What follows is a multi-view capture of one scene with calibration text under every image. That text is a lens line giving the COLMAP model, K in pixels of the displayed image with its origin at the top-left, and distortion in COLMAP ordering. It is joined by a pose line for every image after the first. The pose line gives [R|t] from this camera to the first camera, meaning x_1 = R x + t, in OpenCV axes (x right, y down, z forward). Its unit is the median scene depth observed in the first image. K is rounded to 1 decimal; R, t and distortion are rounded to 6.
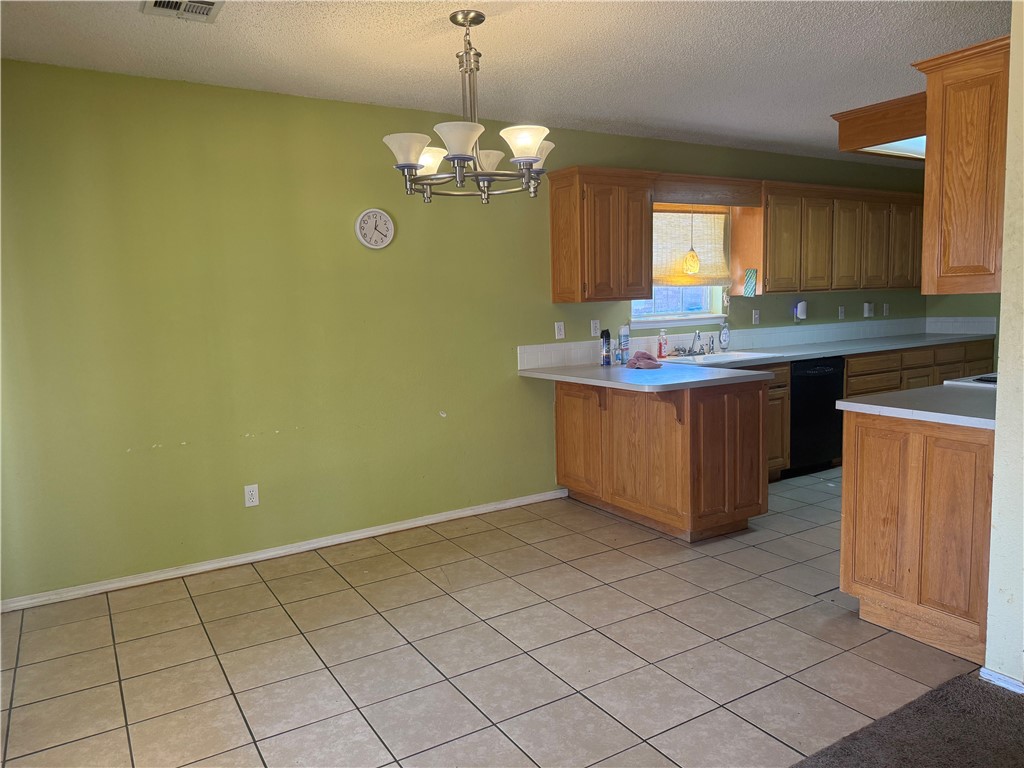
lens RADIAL K [[726.1, 0, 512.0], [0, 726.1, 384.0], [0, 0, 1]] dist [0.146582, -0.358684]
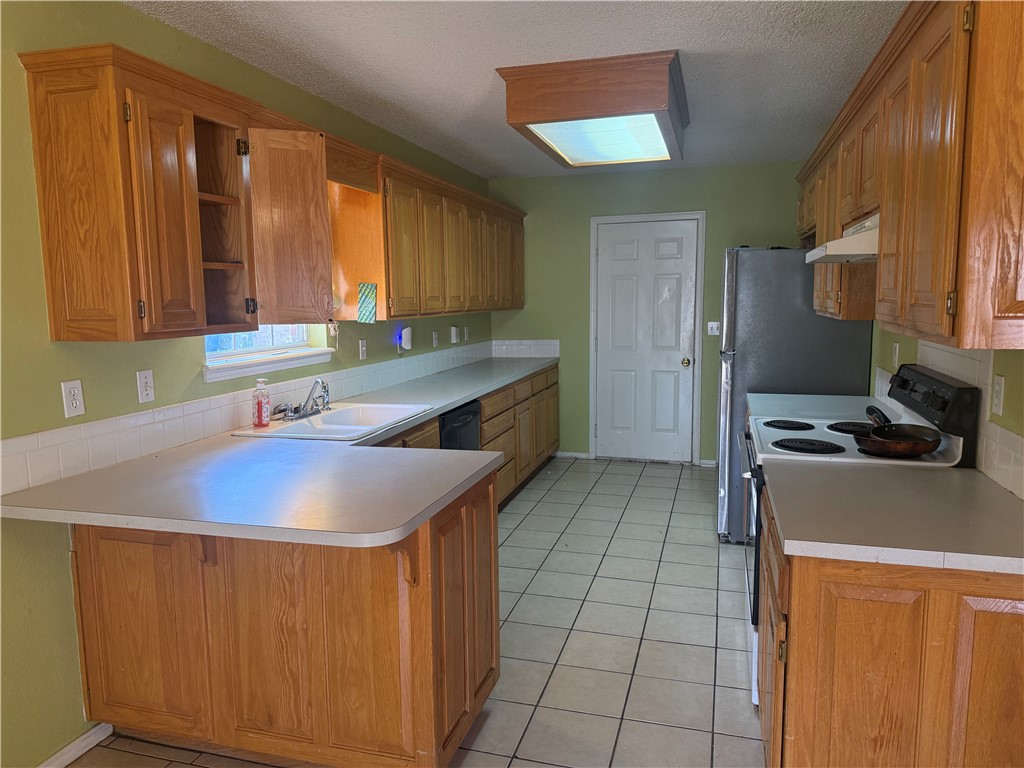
lens RADIAL K [[714.7, 0, 512.0], [0, 714.7, 384.0], [0, 0, 1]] dist [0.002099, -0.007271]
pose [[0.736648, -0.059370, 0.673665, -0.035744], [0.065176, 0.997735, 0.016661, -0.073057], [-0.673128, 0.031634, 0.738849, 0.476673]]
